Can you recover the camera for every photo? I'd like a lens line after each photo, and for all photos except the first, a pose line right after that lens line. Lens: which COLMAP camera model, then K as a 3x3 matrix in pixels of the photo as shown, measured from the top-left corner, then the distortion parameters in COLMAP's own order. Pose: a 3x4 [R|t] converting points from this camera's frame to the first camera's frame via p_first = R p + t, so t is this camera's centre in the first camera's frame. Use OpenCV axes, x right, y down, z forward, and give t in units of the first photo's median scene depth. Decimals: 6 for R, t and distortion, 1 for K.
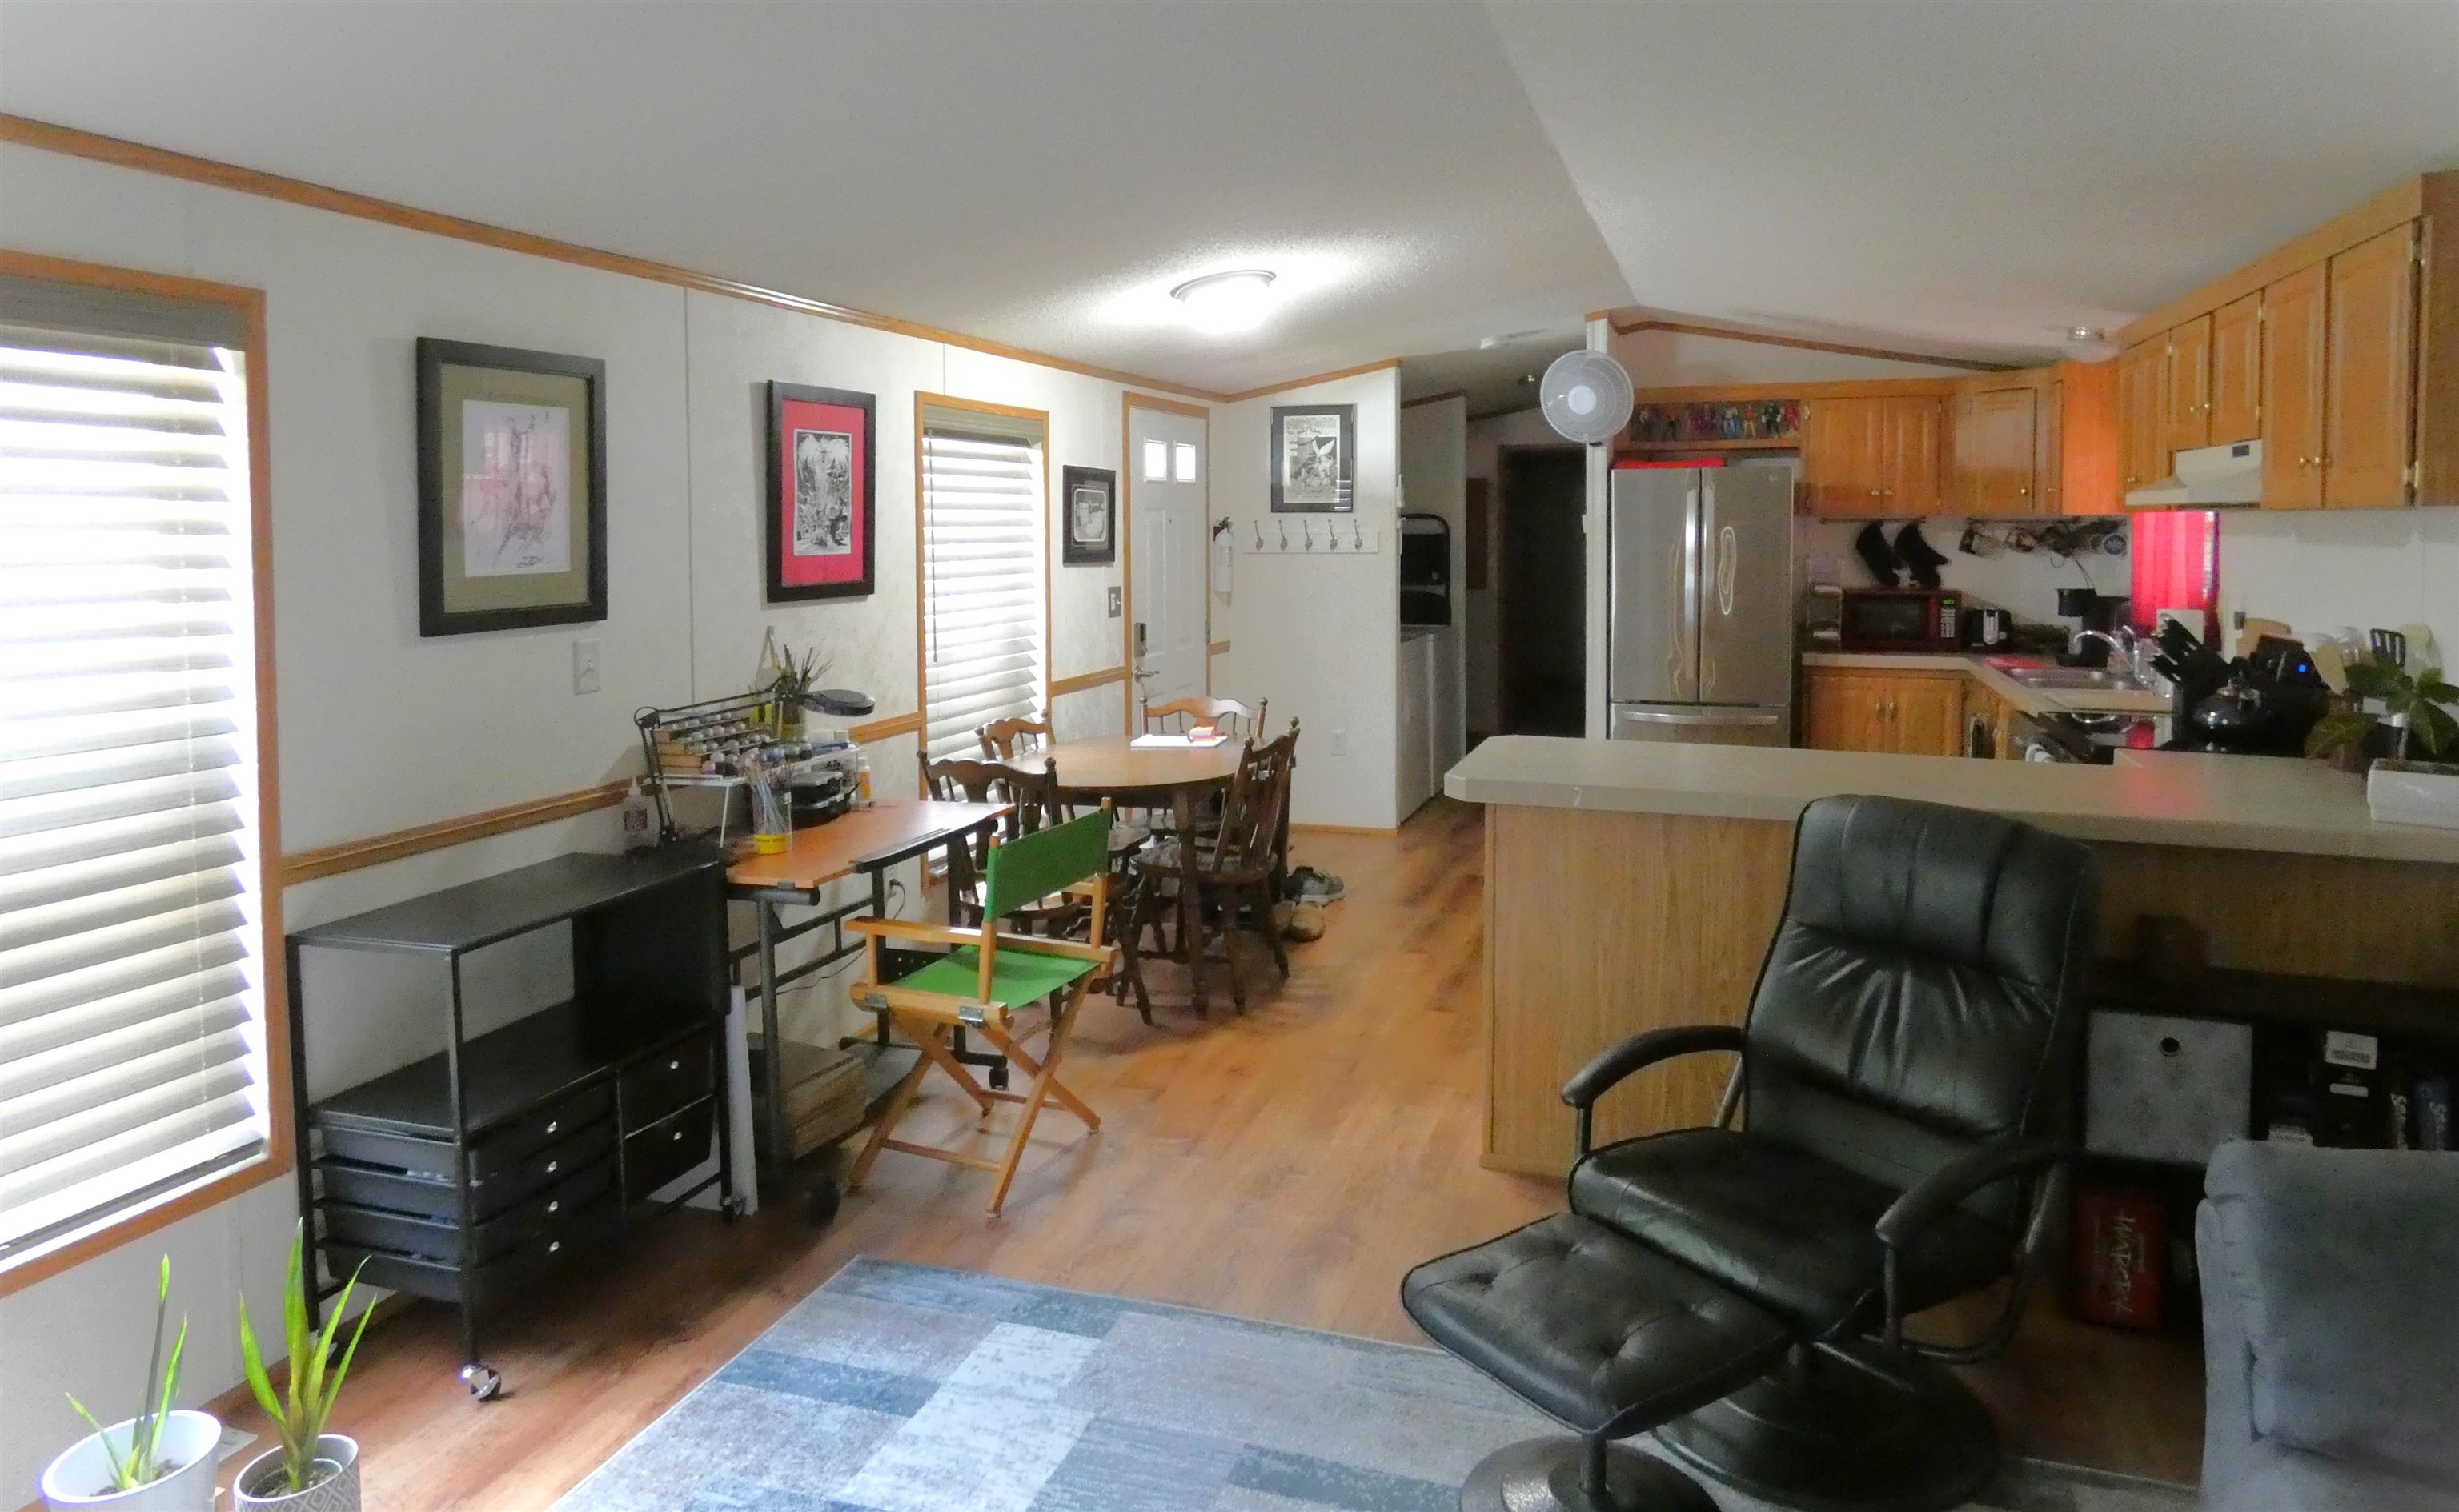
lens RADIAL K [[1483.4, 0, 1225.2], [0, 1483.4, 594.0], [0, 0, 1]] dist [0.002546, -0.006649]
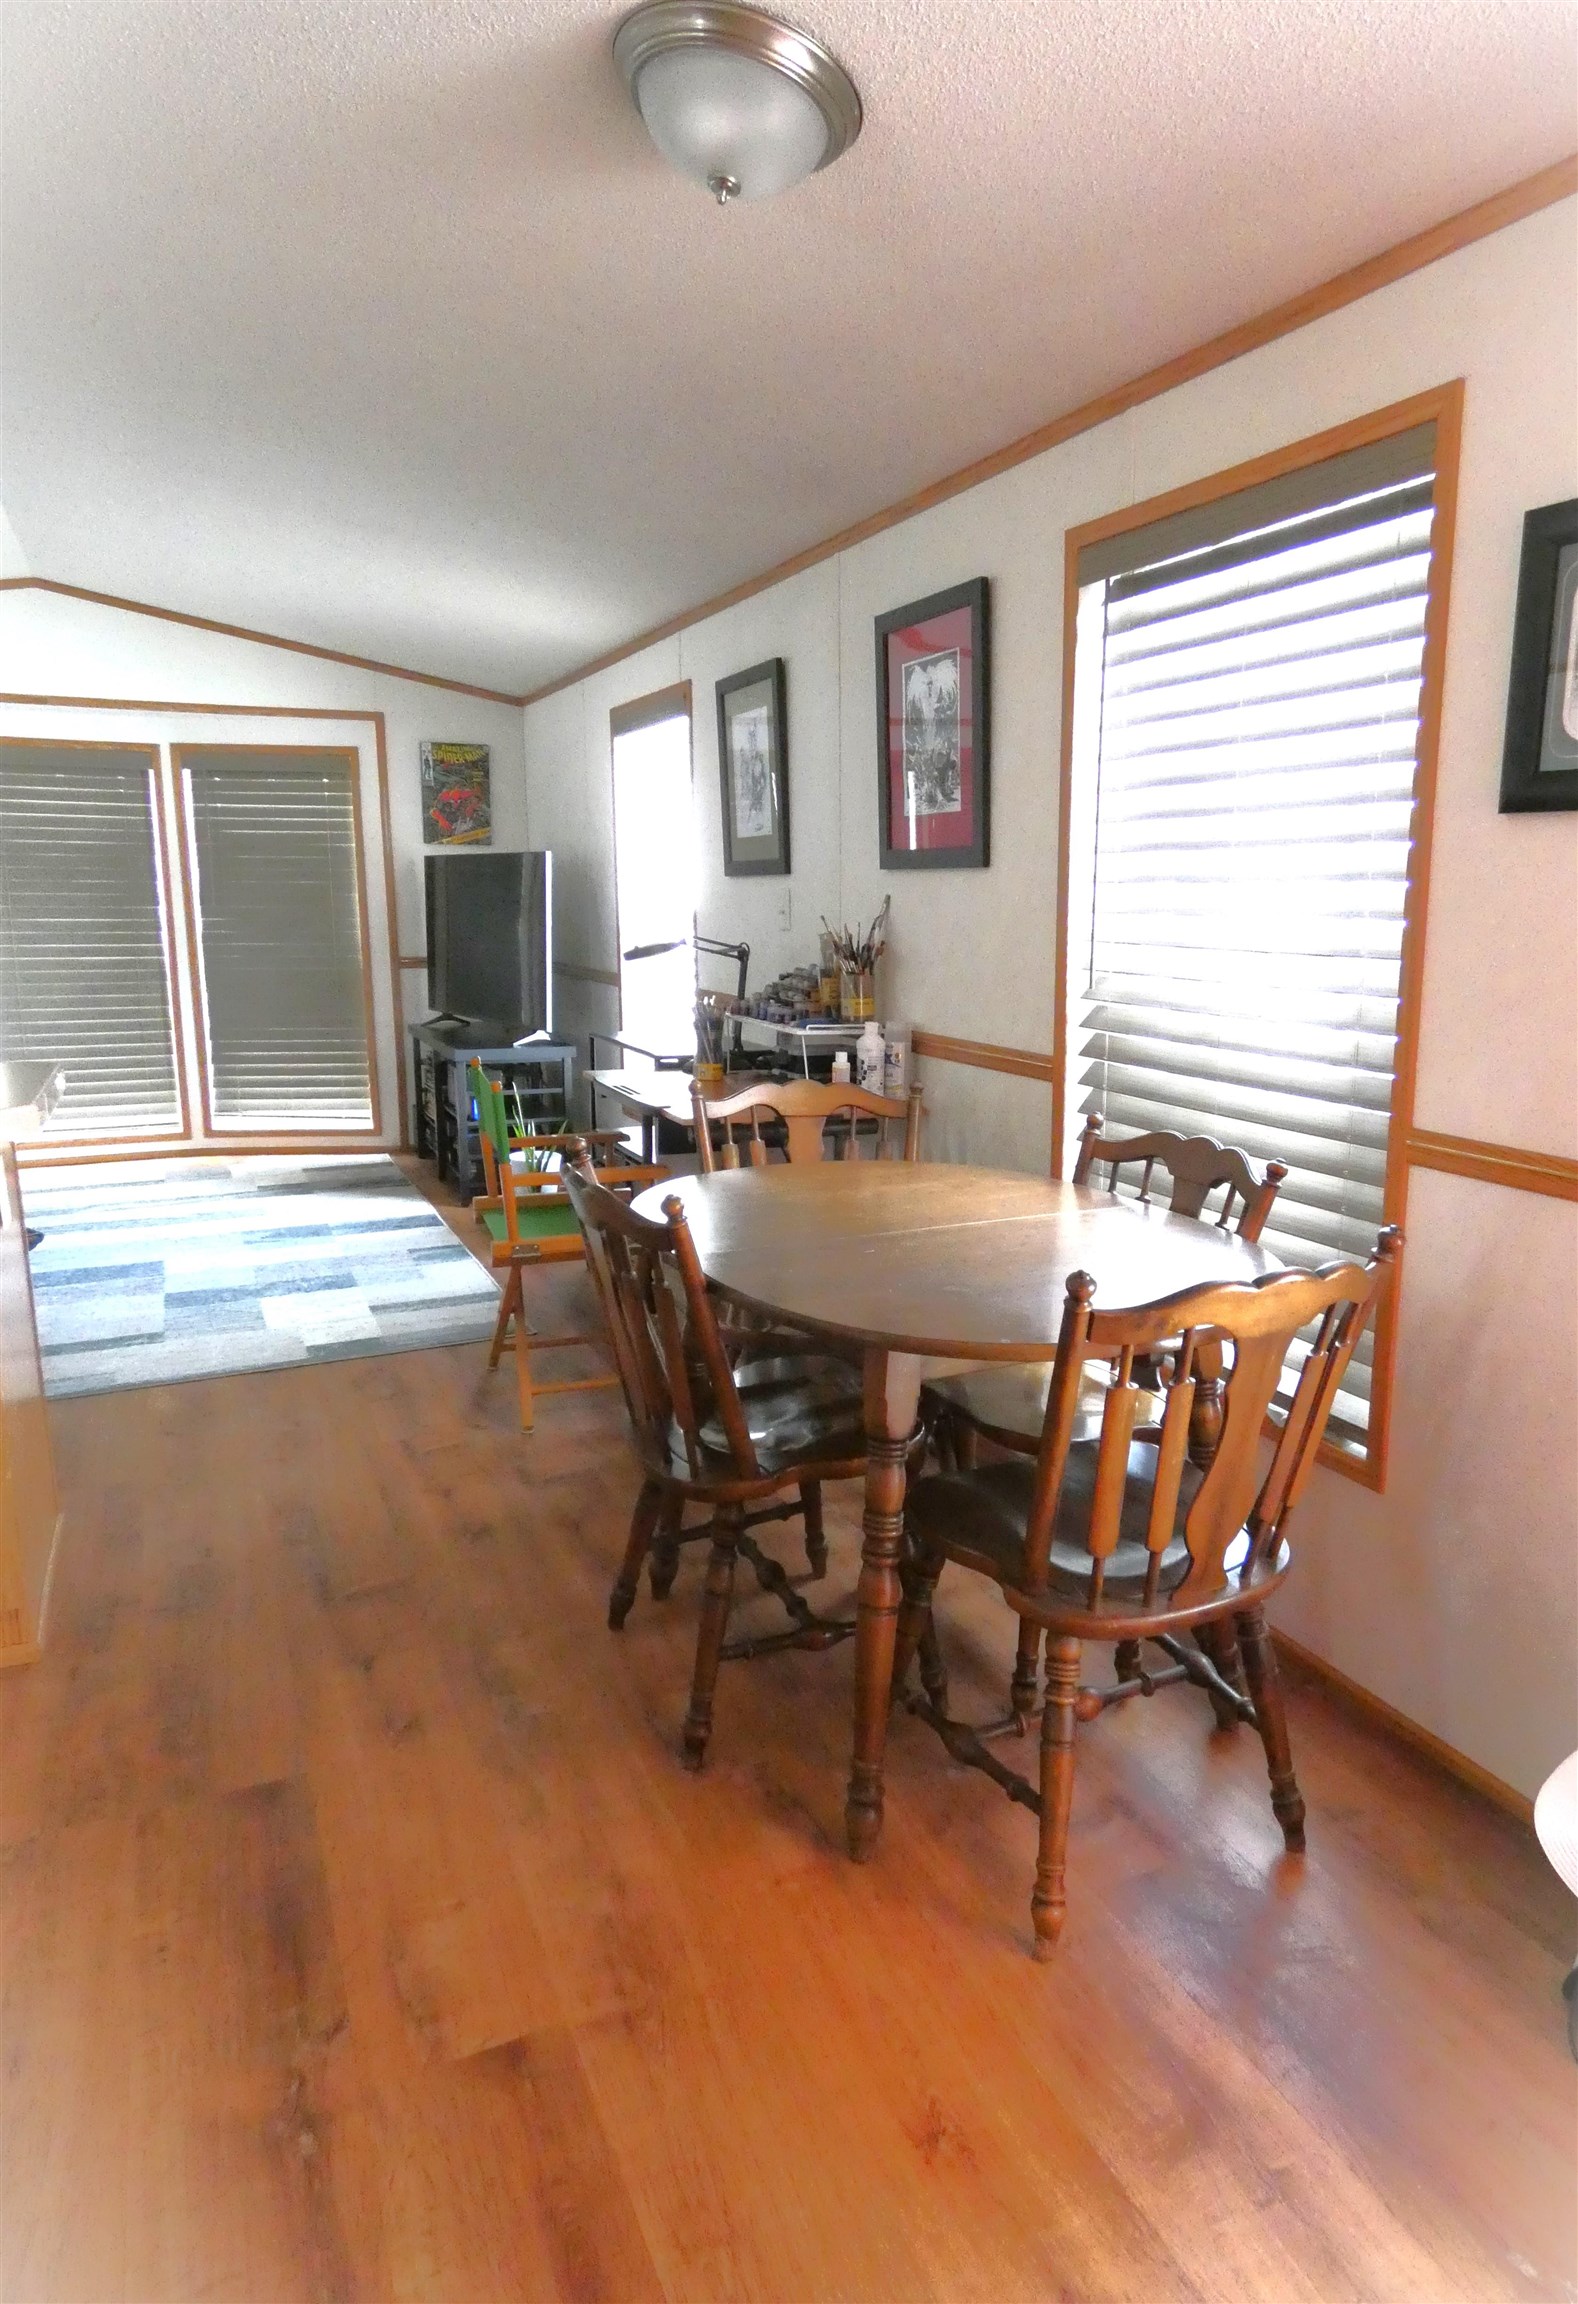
lens RADIAL K [[1405.1, 0, 878.1], [0, 1405.1, 1158.0], [0, 0, 1]] dist [0.000598, -0.002927]
pose [[-0.693967, 0.141604, -0.705945, 0.308824], [-0.034101, 0.972905, 0.228676, -0.017559], [0.719199, 0.182767, -0.670335, 1.467288]]
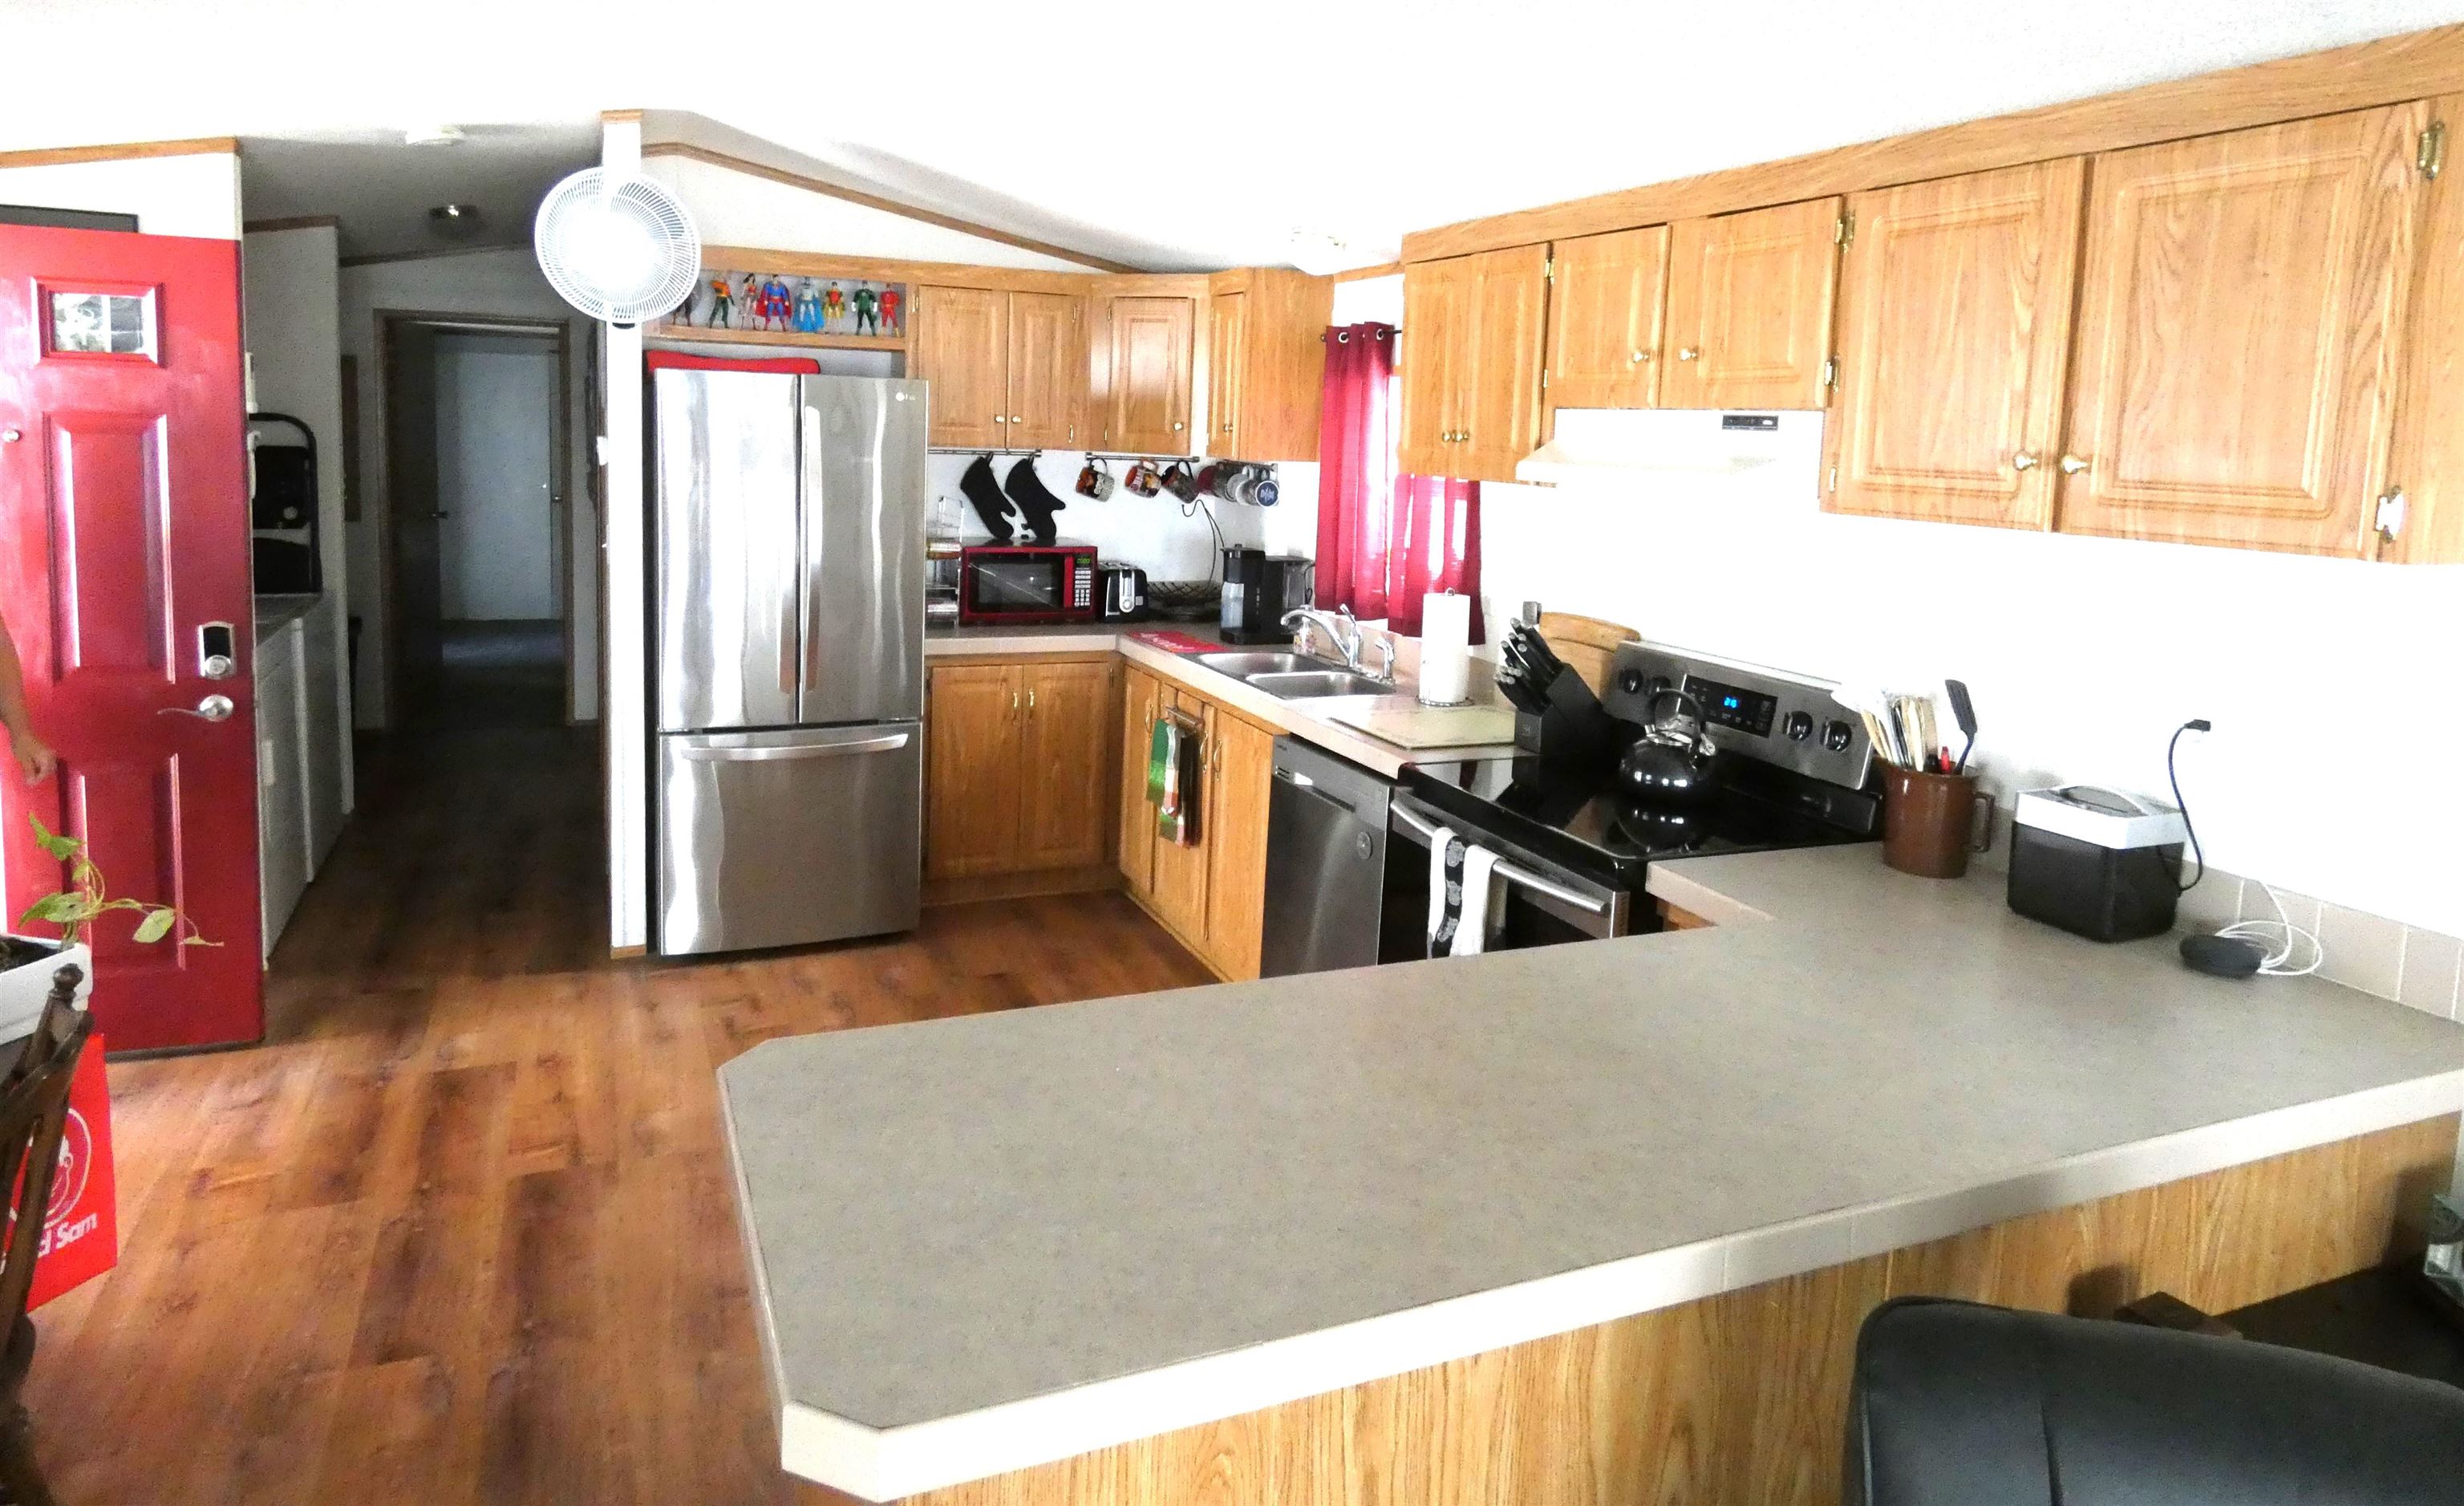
lens RADIAL K [[1486.7, 0, 1233.2], [0, 1486.7, 577.8], [0, 0, 1]] dist [0.002546, -0.006649]
pose [[0.729181, -0.040077, 0.683147, 0.007089], [-0.007139, 0.997784, 0.066156, -0.059009], [-0.684284, -0.053117, 0.727279, 0.562707]]
